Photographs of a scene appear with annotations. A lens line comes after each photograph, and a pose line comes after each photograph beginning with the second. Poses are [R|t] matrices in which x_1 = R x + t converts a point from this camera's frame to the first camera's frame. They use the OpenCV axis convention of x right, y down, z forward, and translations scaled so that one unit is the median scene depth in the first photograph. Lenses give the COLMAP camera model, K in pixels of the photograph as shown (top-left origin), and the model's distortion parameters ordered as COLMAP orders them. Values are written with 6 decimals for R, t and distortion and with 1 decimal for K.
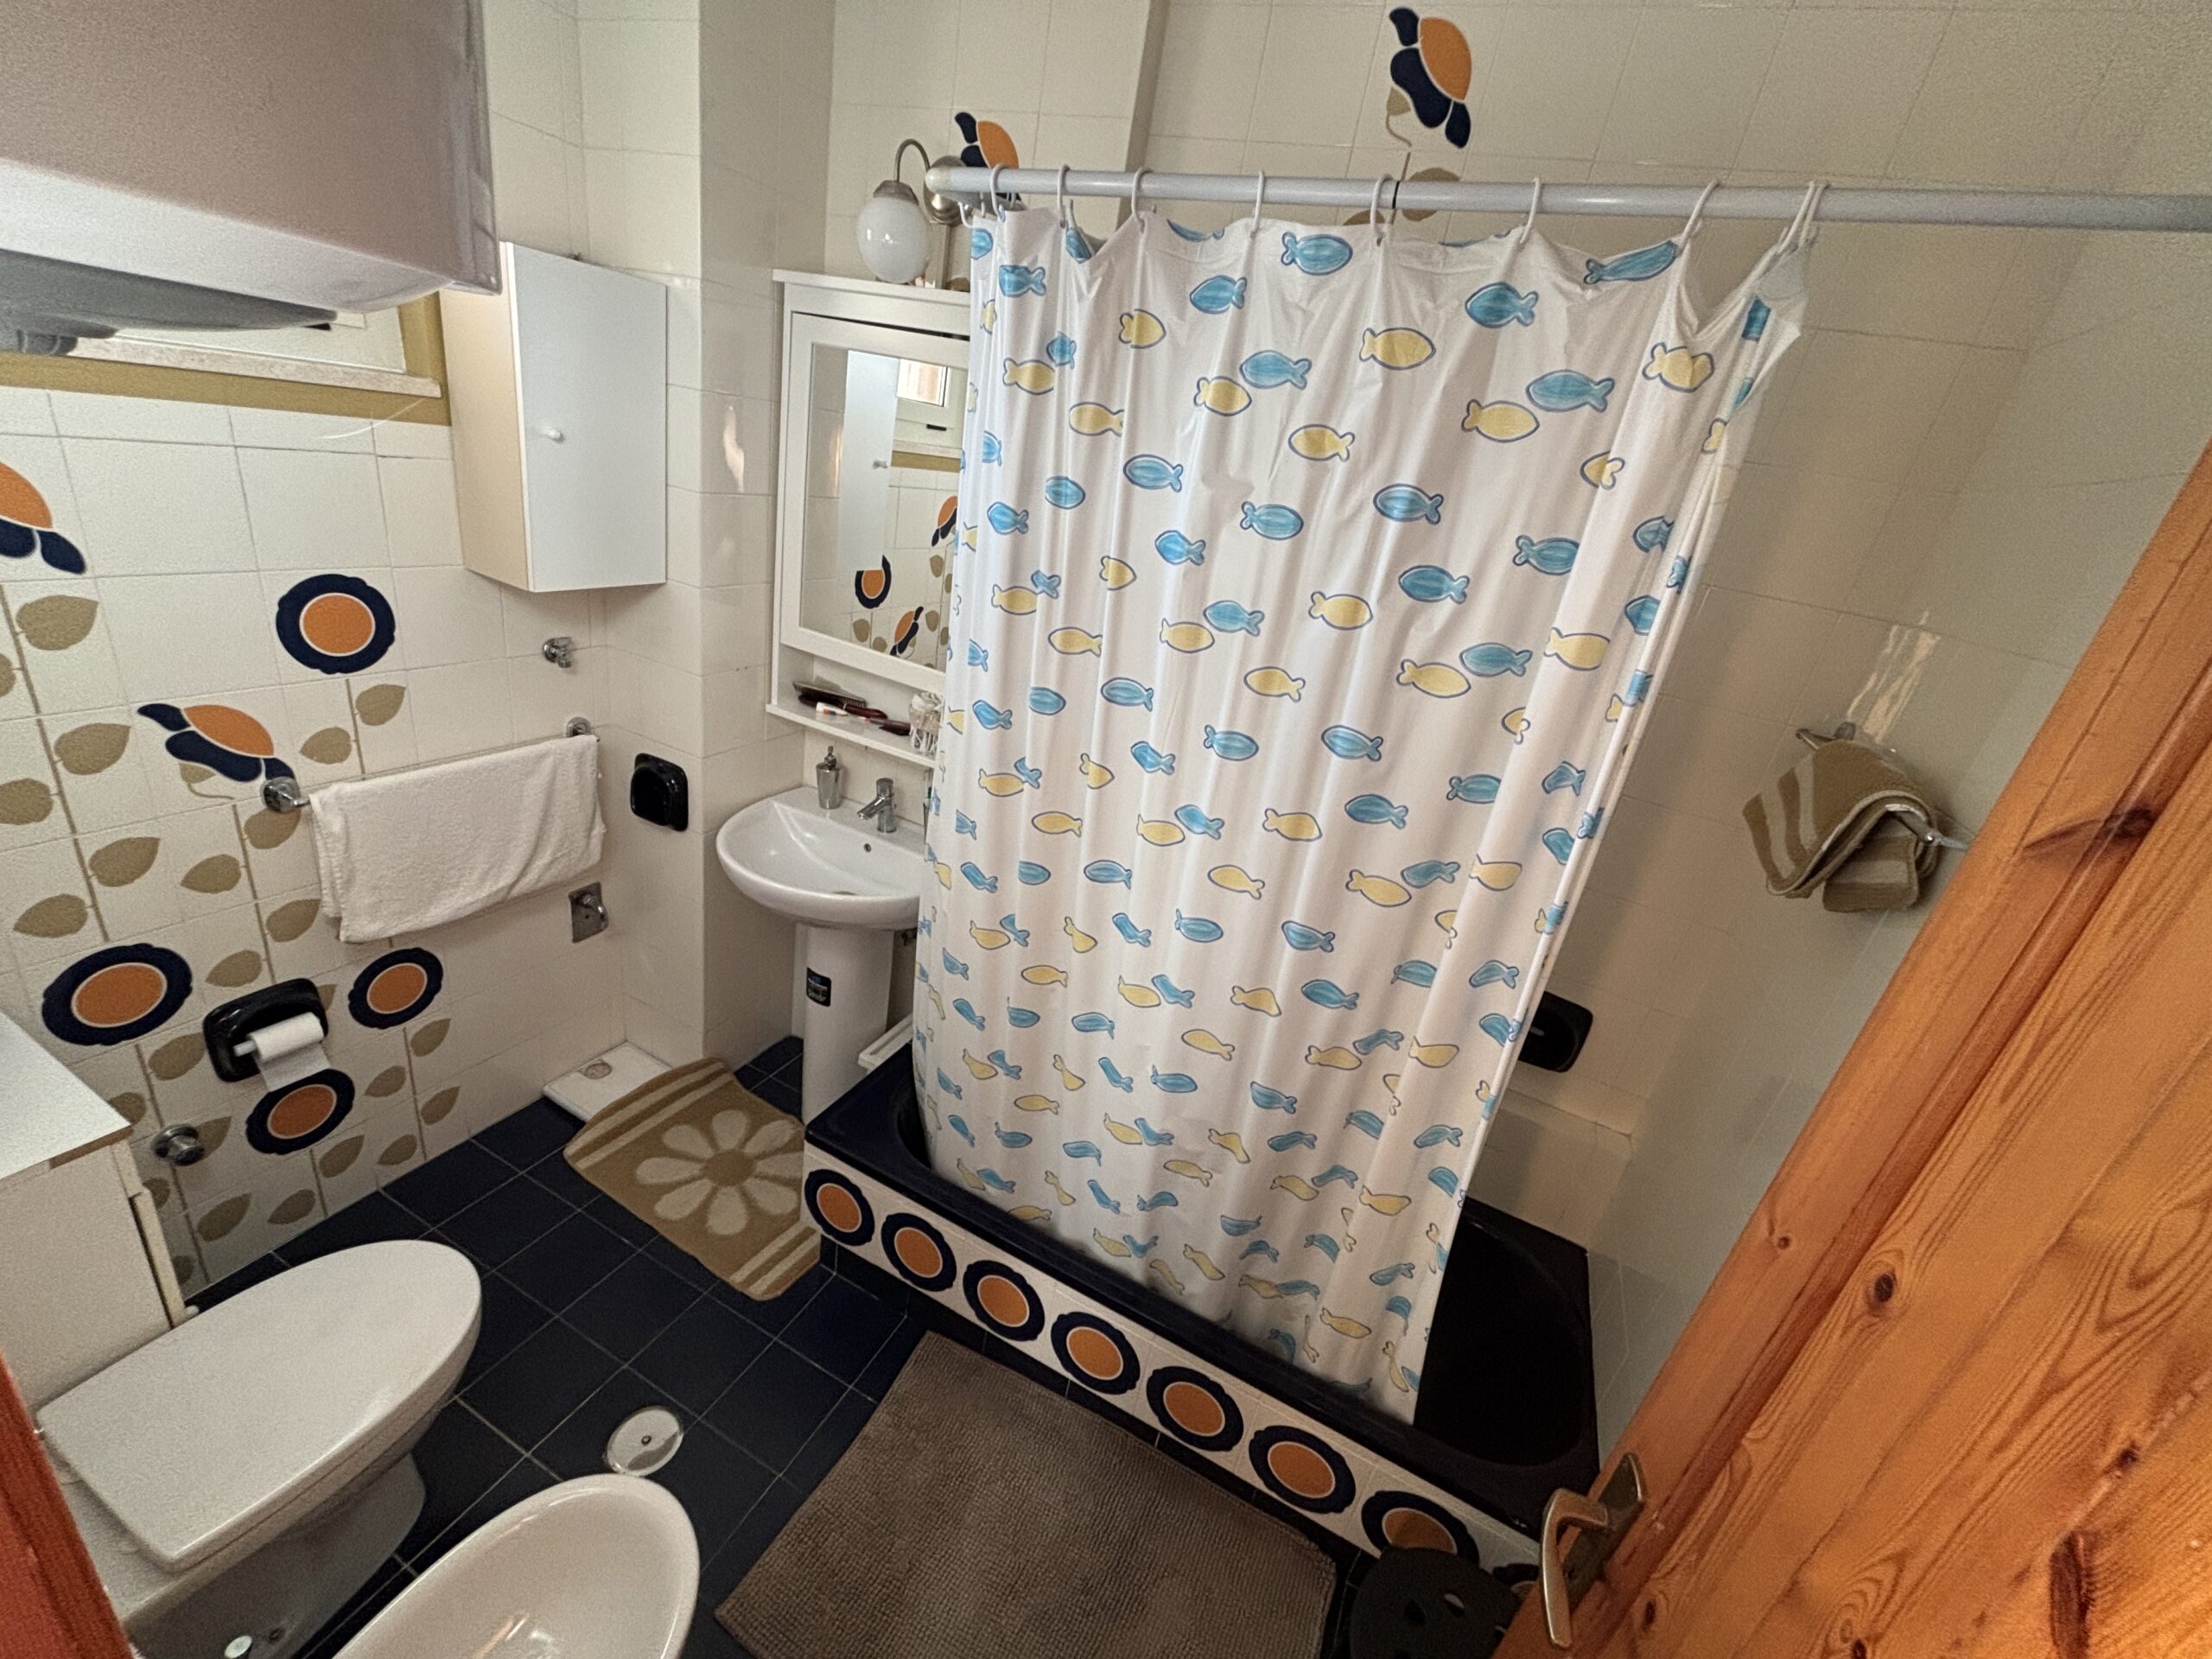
lens RADIAL K [[897.5, 0, 1109.6], [0, 897.5, 807.3], [0, 0, 1]] dist [-0.005955, -0.000092]
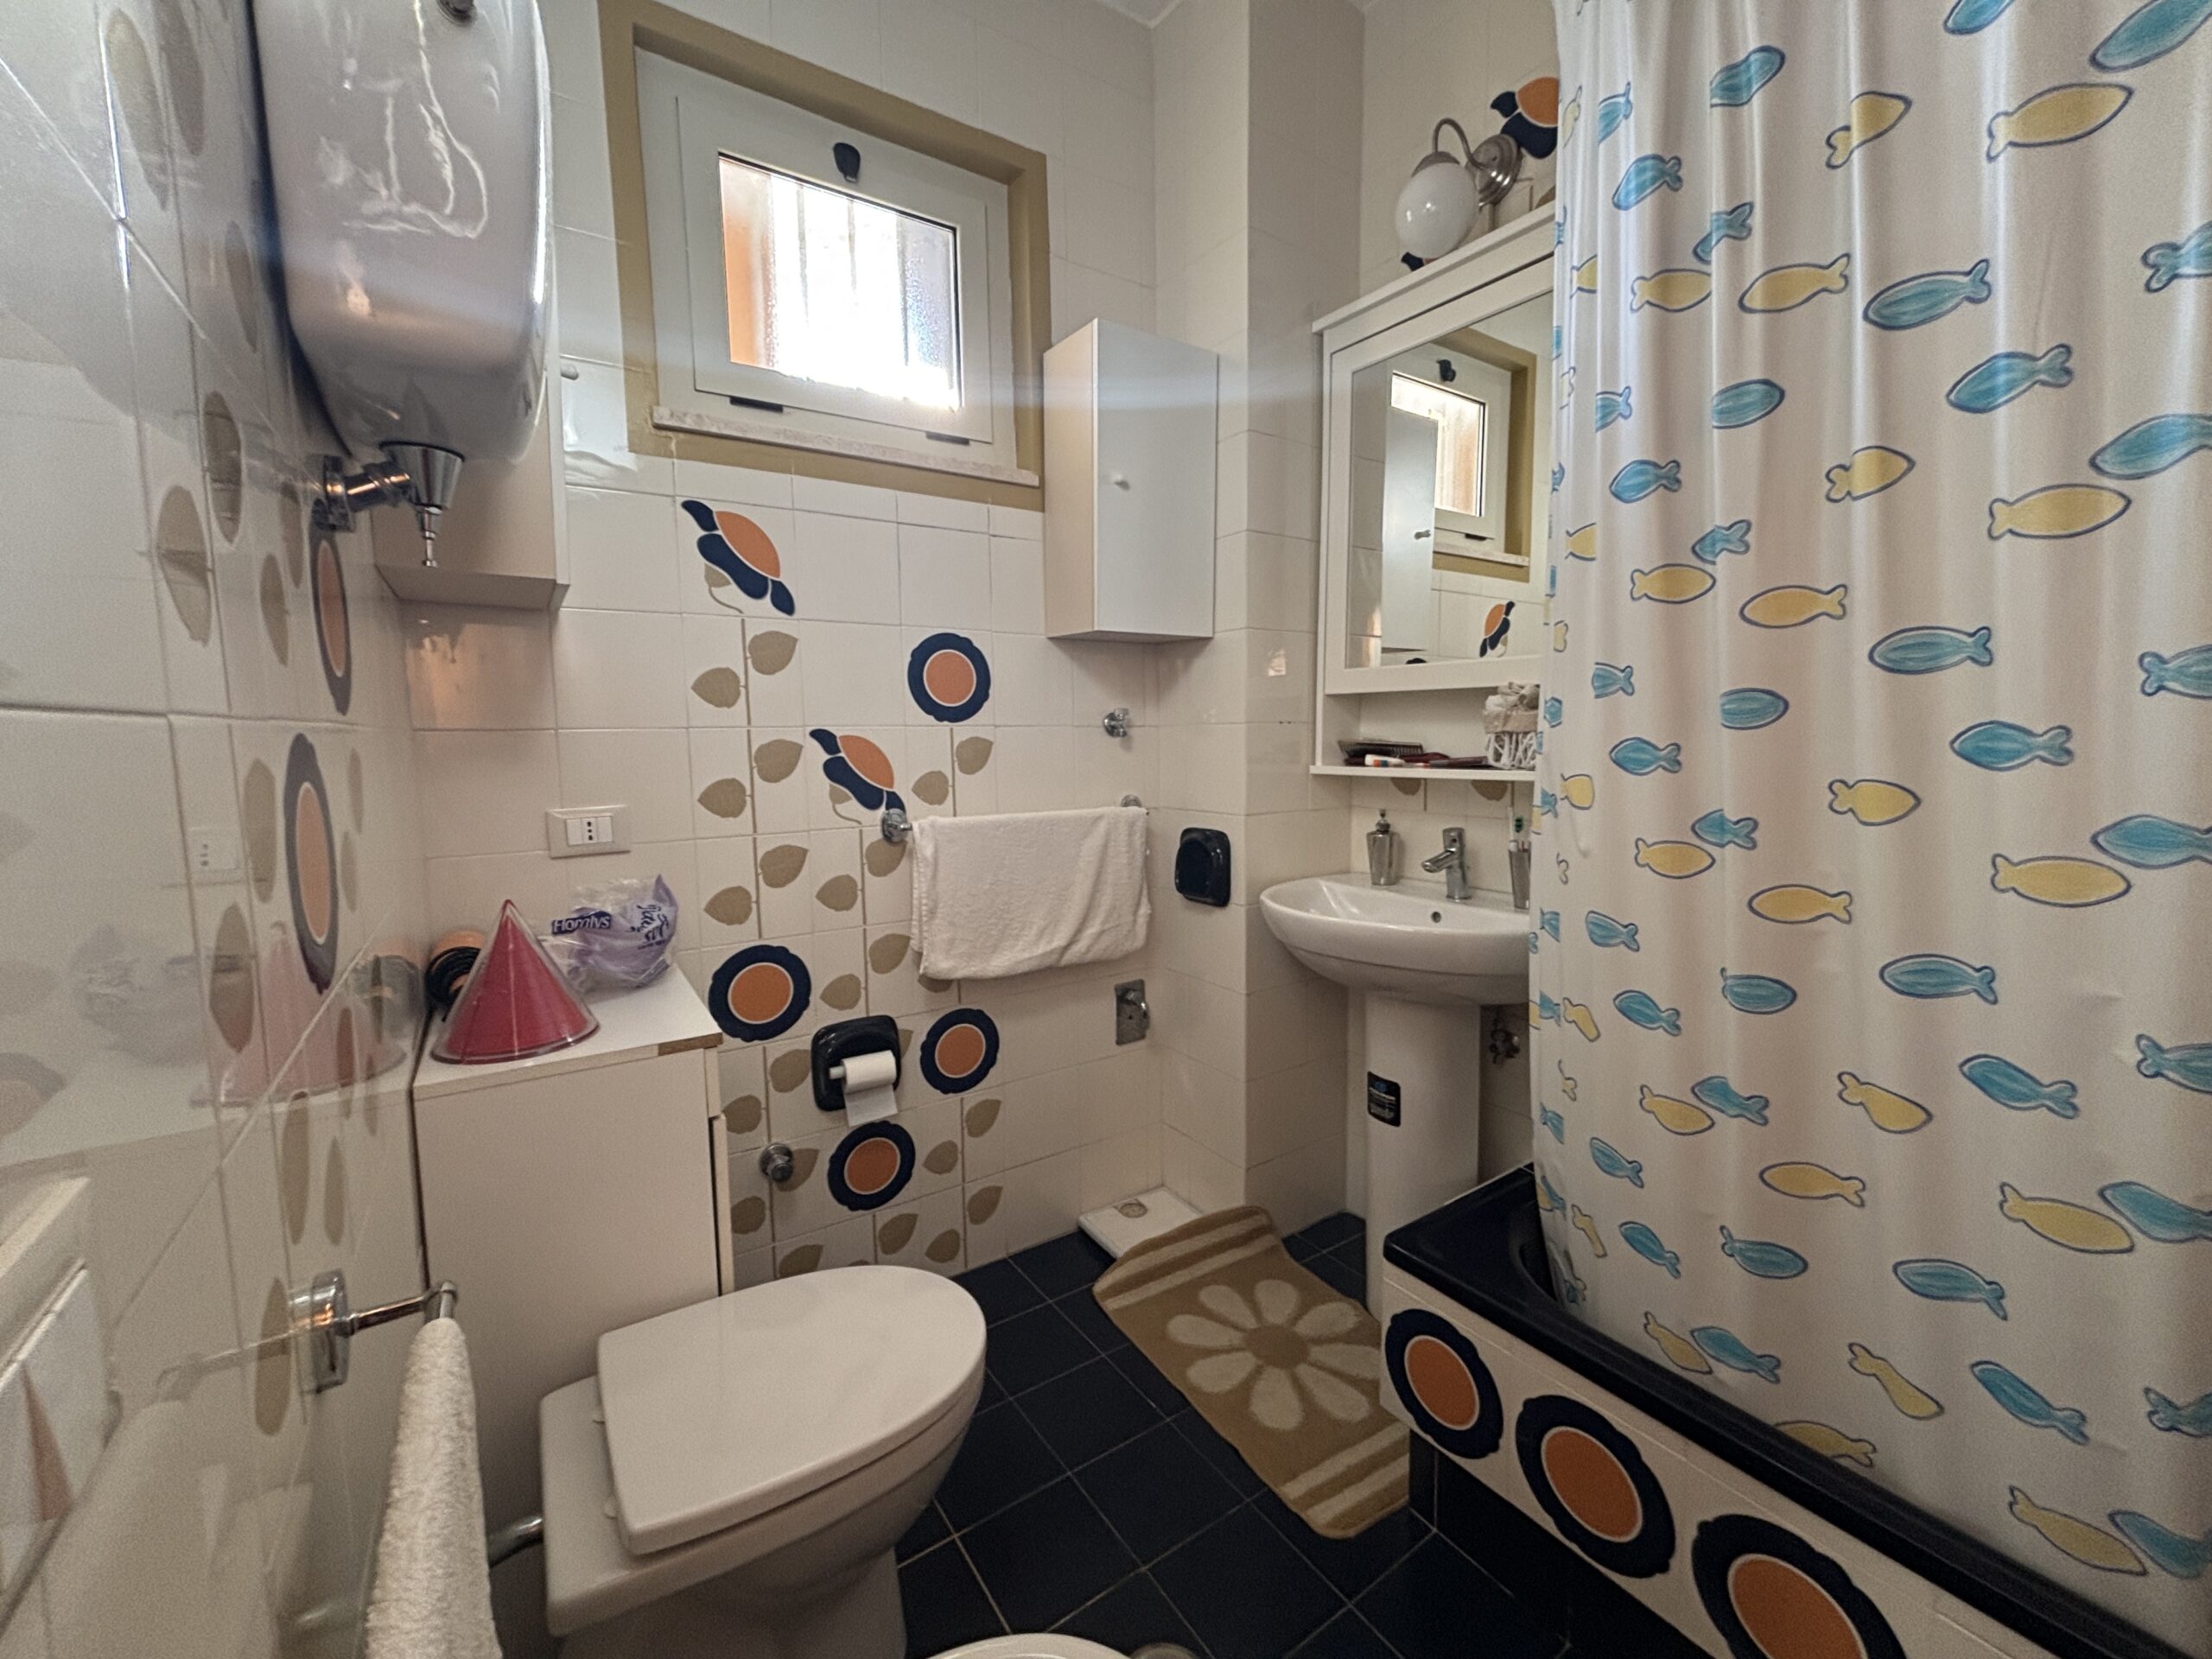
lens RADIAL K [[885.9, 0, 1109.8], [0, 885.9, 825.5], [0, 0, 1]] dist [0.002357, -0.000059]
pose [[0.845695, -0.129838, -0.517631, -0.120482], [-0.053461, 0.944461, -0.324245, 0.289184], [0.530982, 0.301886, 0.791785, 0.243686]]
